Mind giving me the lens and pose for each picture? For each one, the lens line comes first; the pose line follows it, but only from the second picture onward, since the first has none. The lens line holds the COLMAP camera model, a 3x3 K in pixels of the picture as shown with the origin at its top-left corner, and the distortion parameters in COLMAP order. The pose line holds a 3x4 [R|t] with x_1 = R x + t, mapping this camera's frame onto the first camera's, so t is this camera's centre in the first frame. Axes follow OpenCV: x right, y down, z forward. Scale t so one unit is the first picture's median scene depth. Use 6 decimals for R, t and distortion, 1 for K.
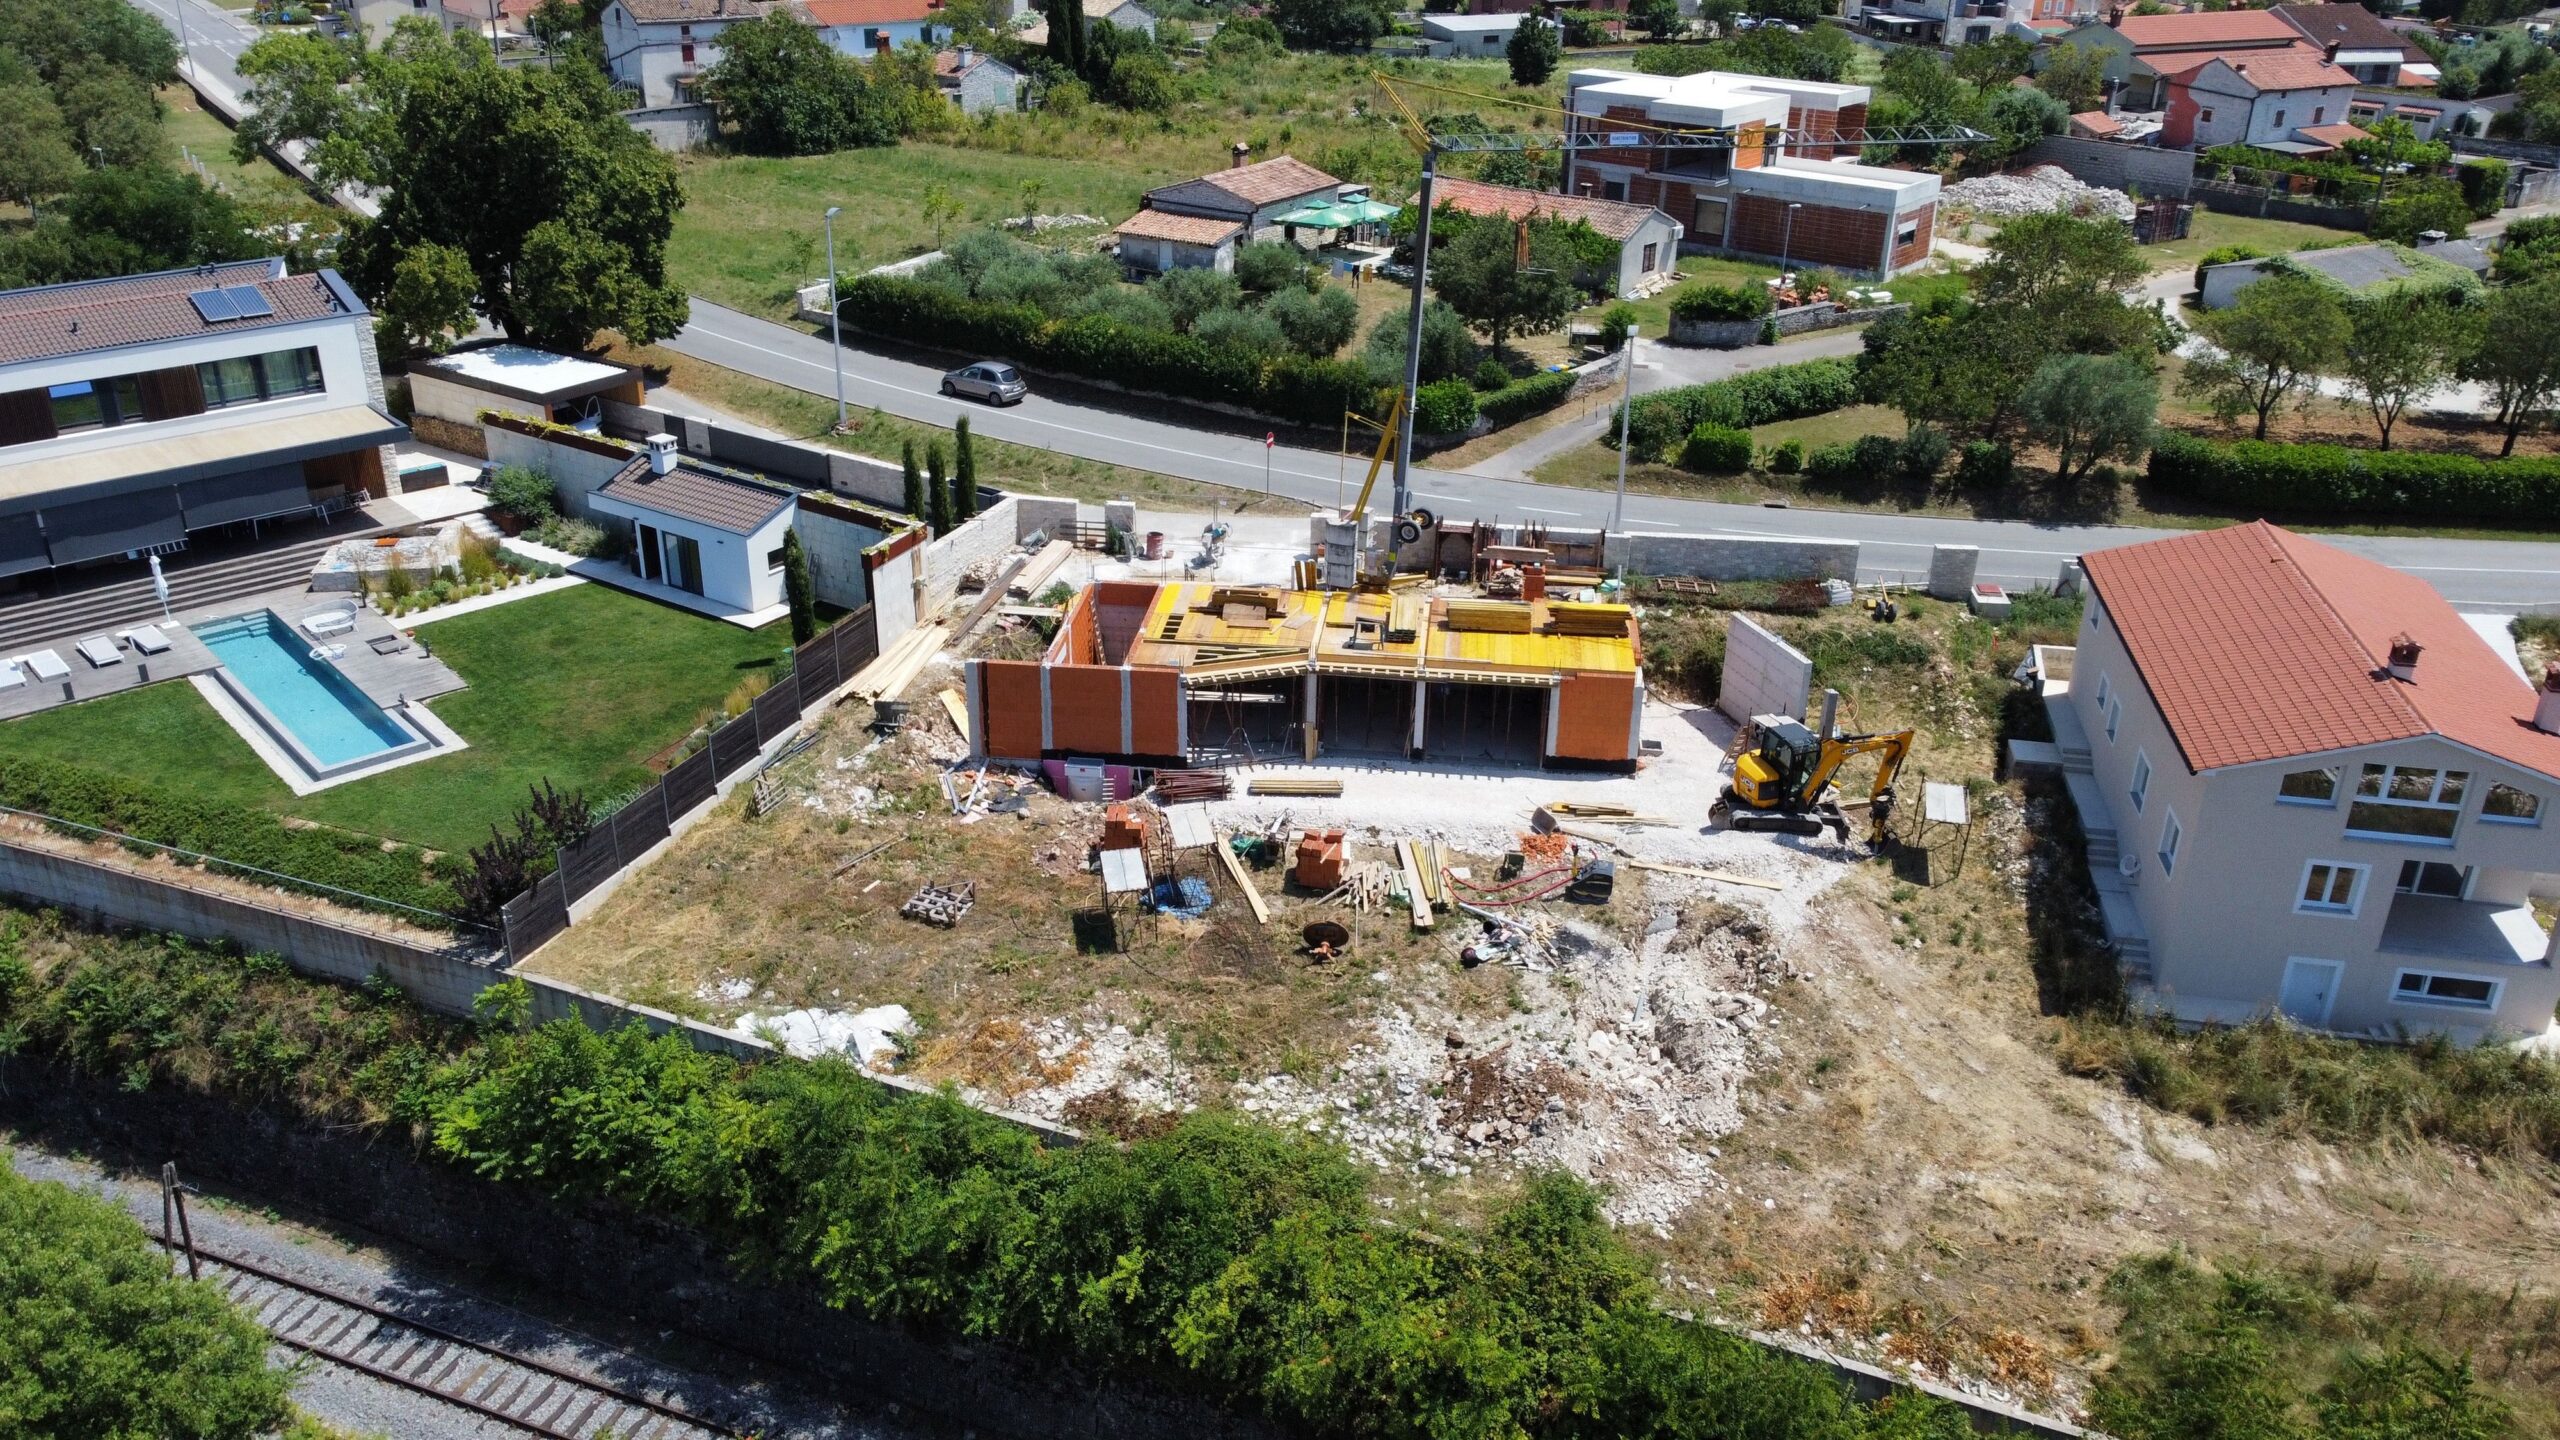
lens RADIAL K [[1939.8, 0, 1278.4], [0, 1939.8, 725.0], [0, 0, 1]] dist [-0.001948, -0.001812]
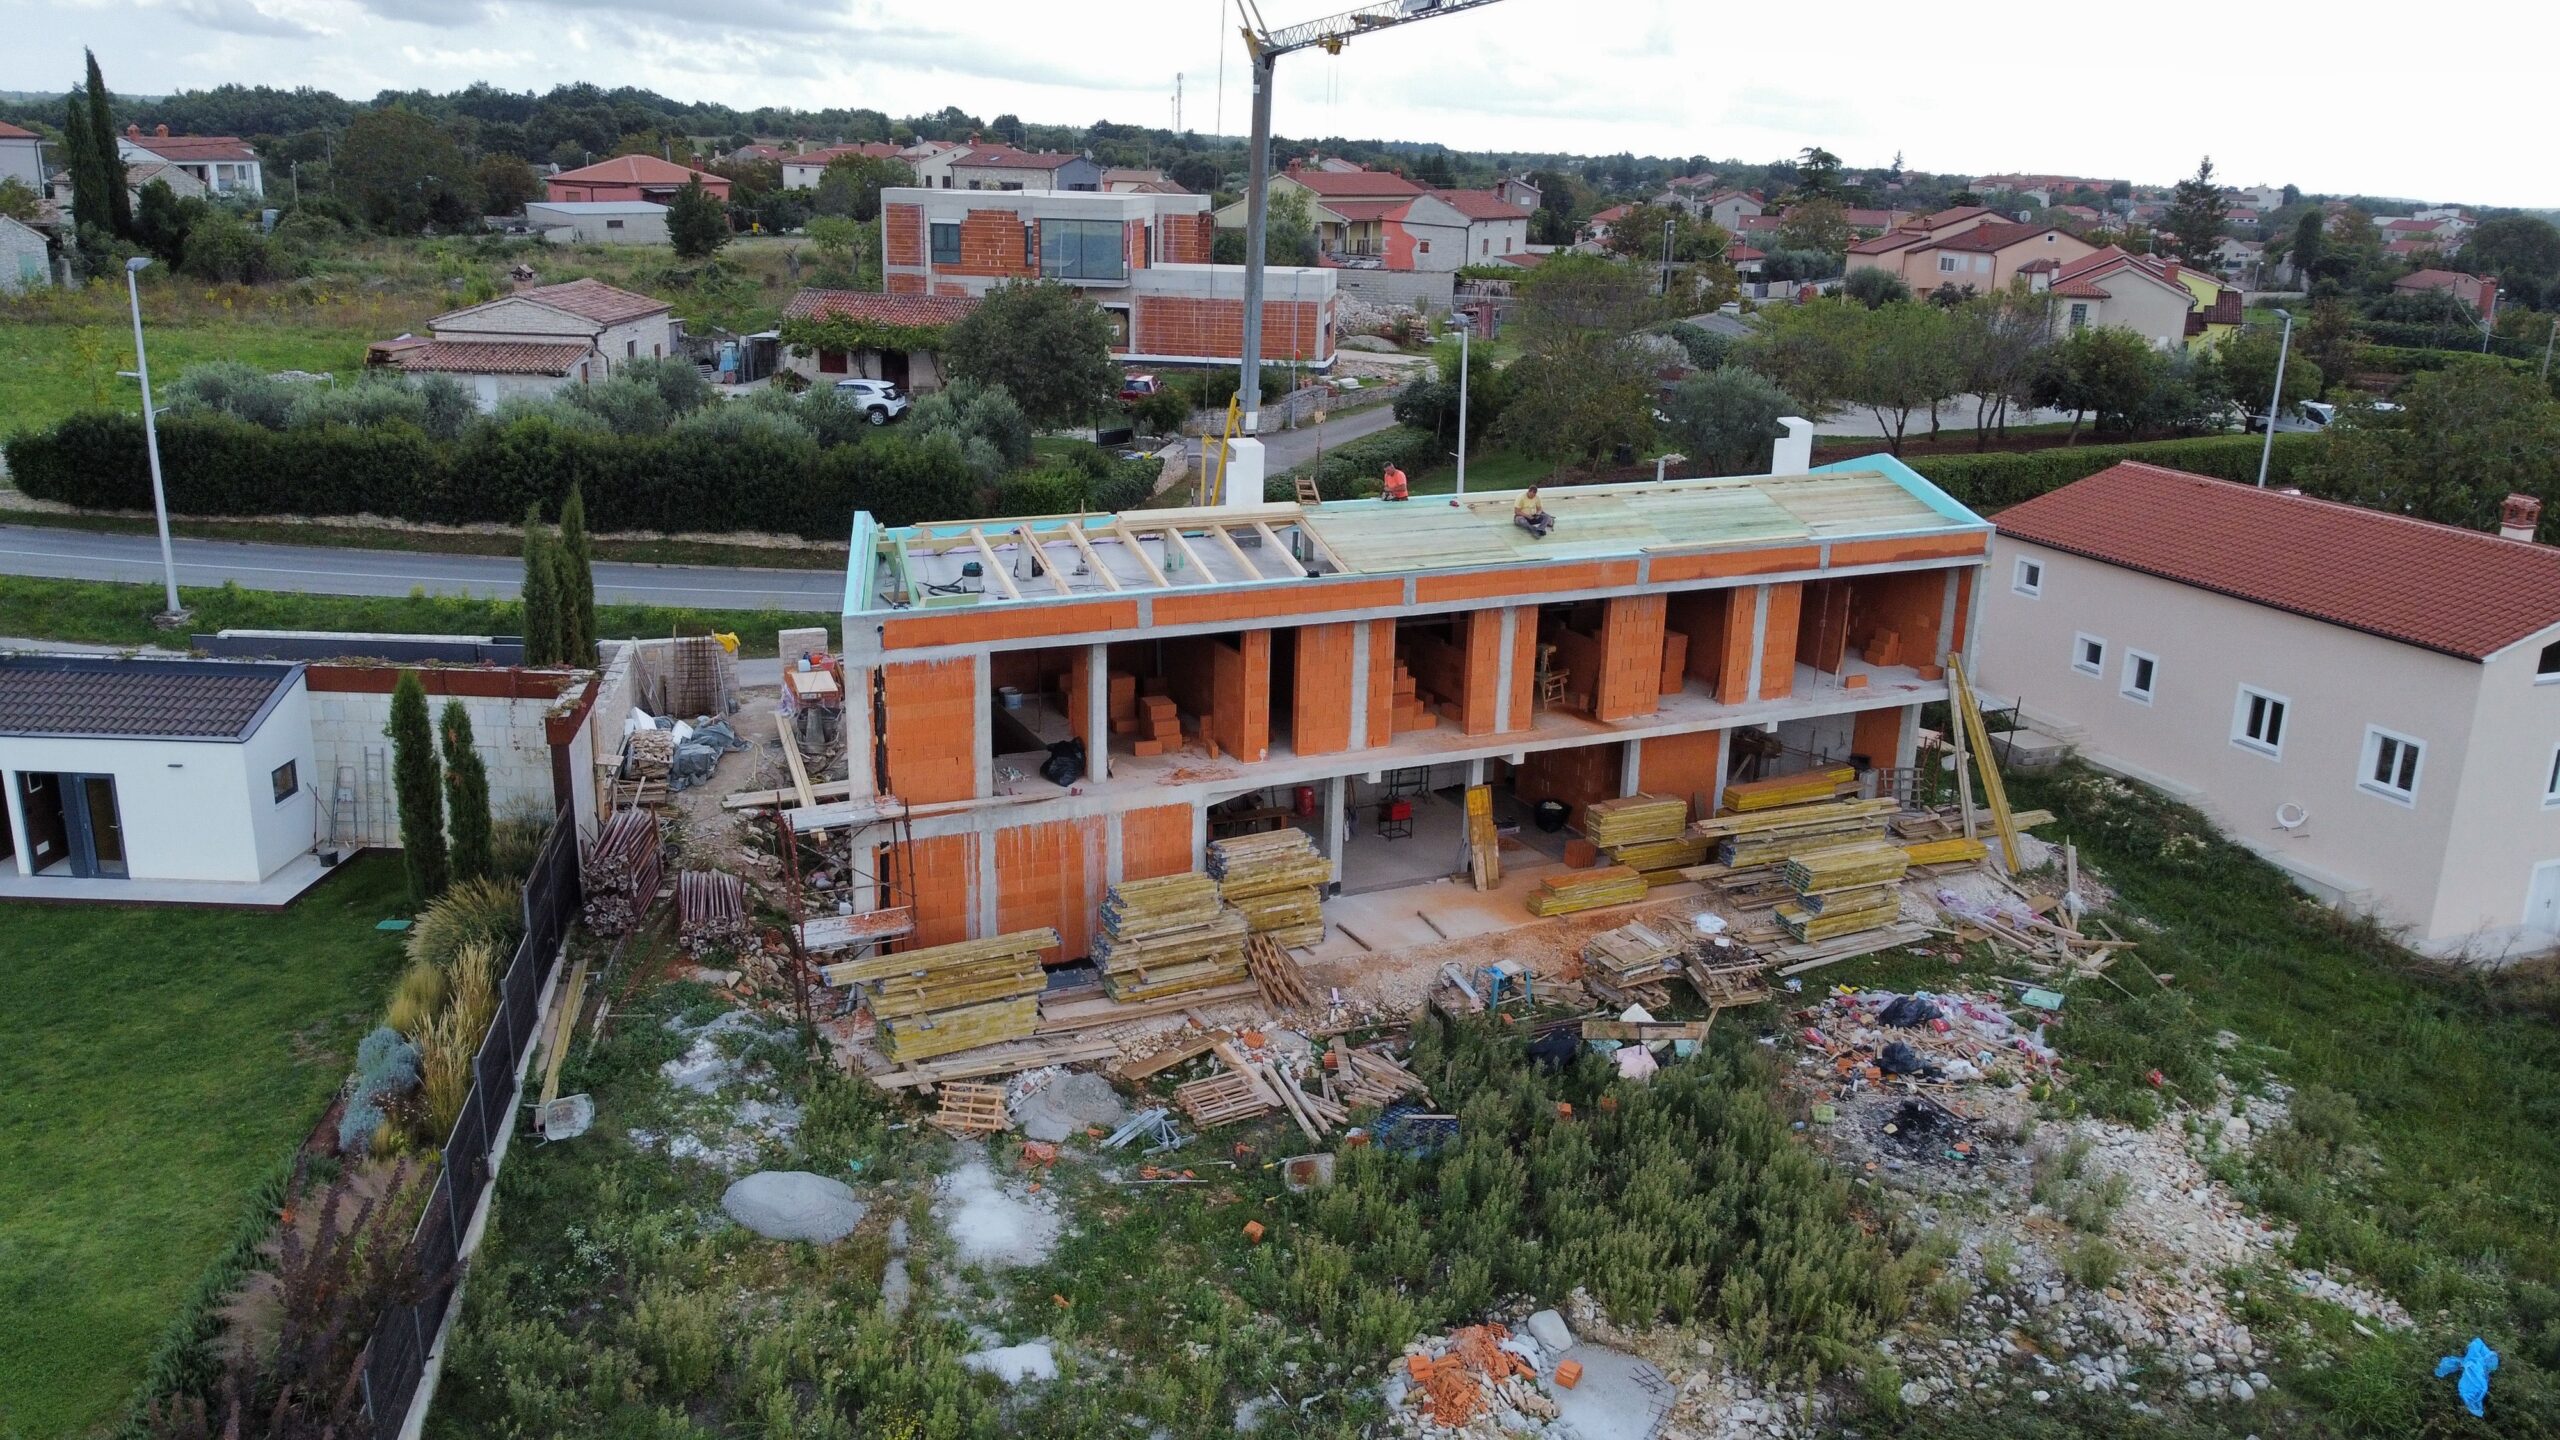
lens RADIAL K [[1939.8, 0, 1278.3], [0, 1939.8, 724.0], [0, 0, 1]] dist [-0.001948, -0.001812]
pose [[0.848312, -0.144895, 0.509286, -0.309487], [0.215704, 0.972969, -0.082481, 0.005794], [-0.483568, 0.179824, 0.856636, 0.395715]]
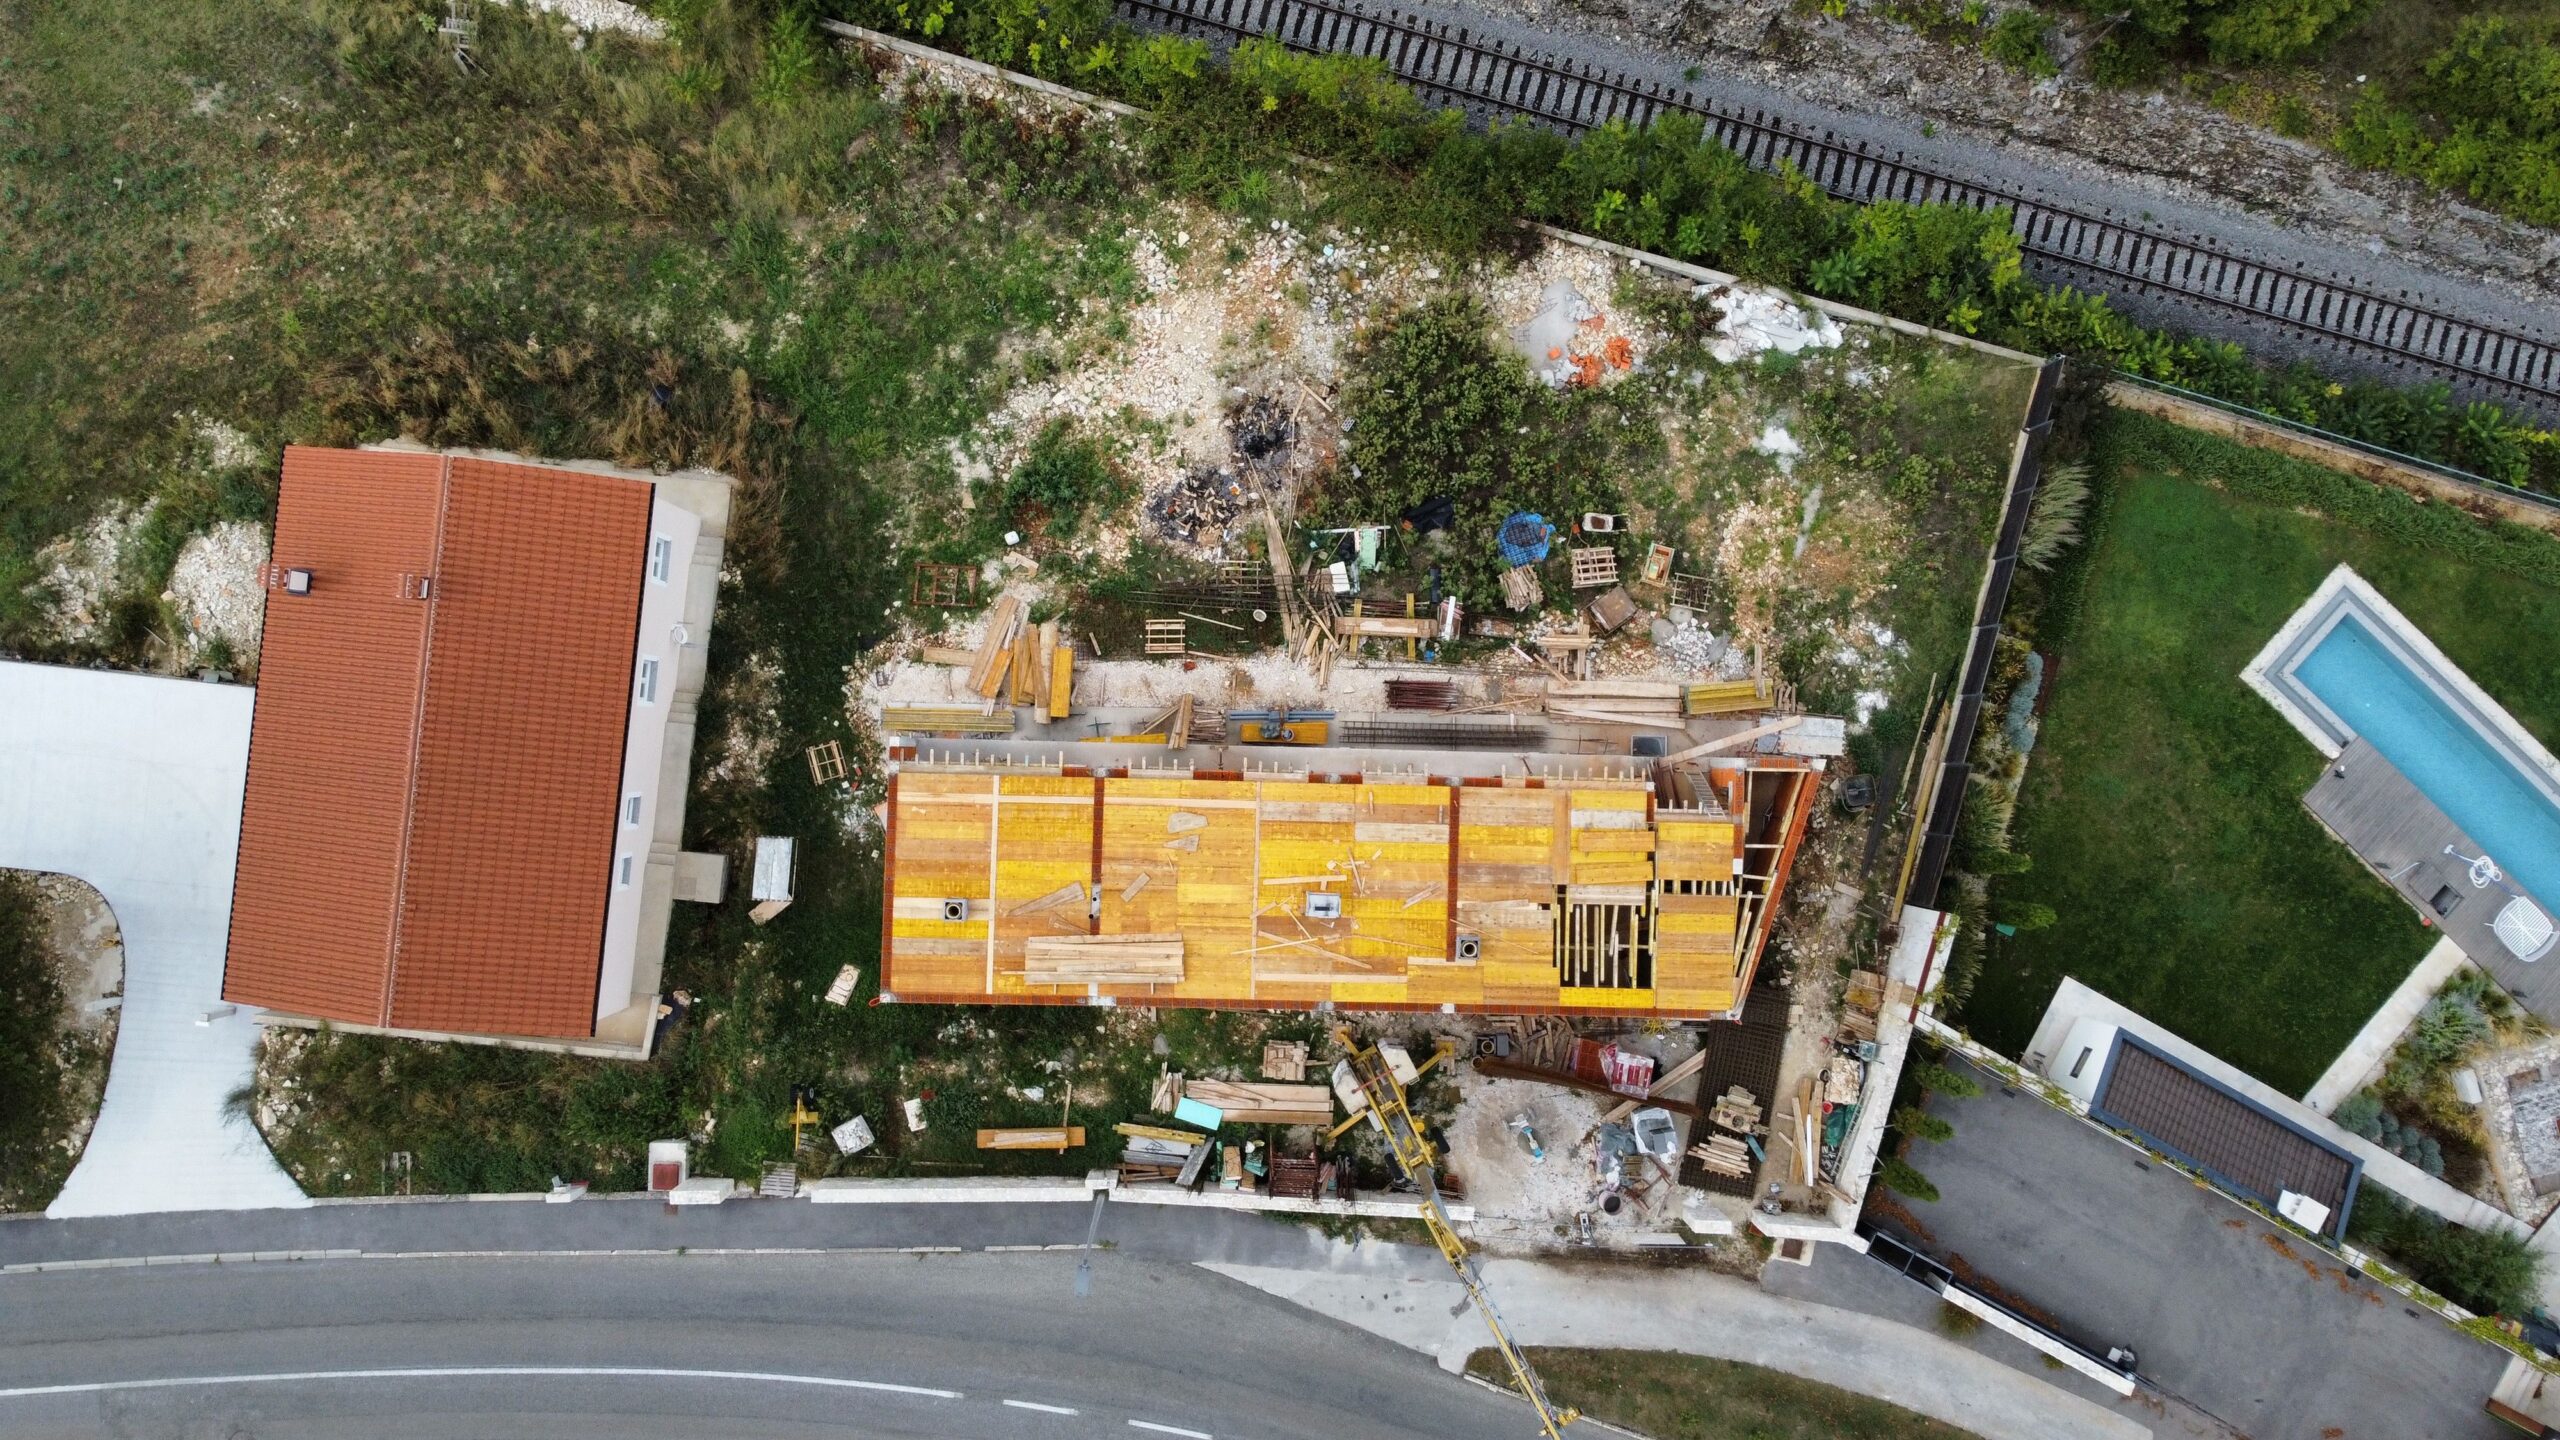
lens RADIAL K [[1939.8, 0, 1283.3], [0, 1939.8, 715.2], [0, 0, 1]] dist [-0.001948, -0.001812]
pose [[-0.995837, 0.083619, -0.036278, 0.116466], [-0.067323, -0.406440, 0.911194, -0.813934], [0.061448, 0.909843, 0.410378, 0.506846]]
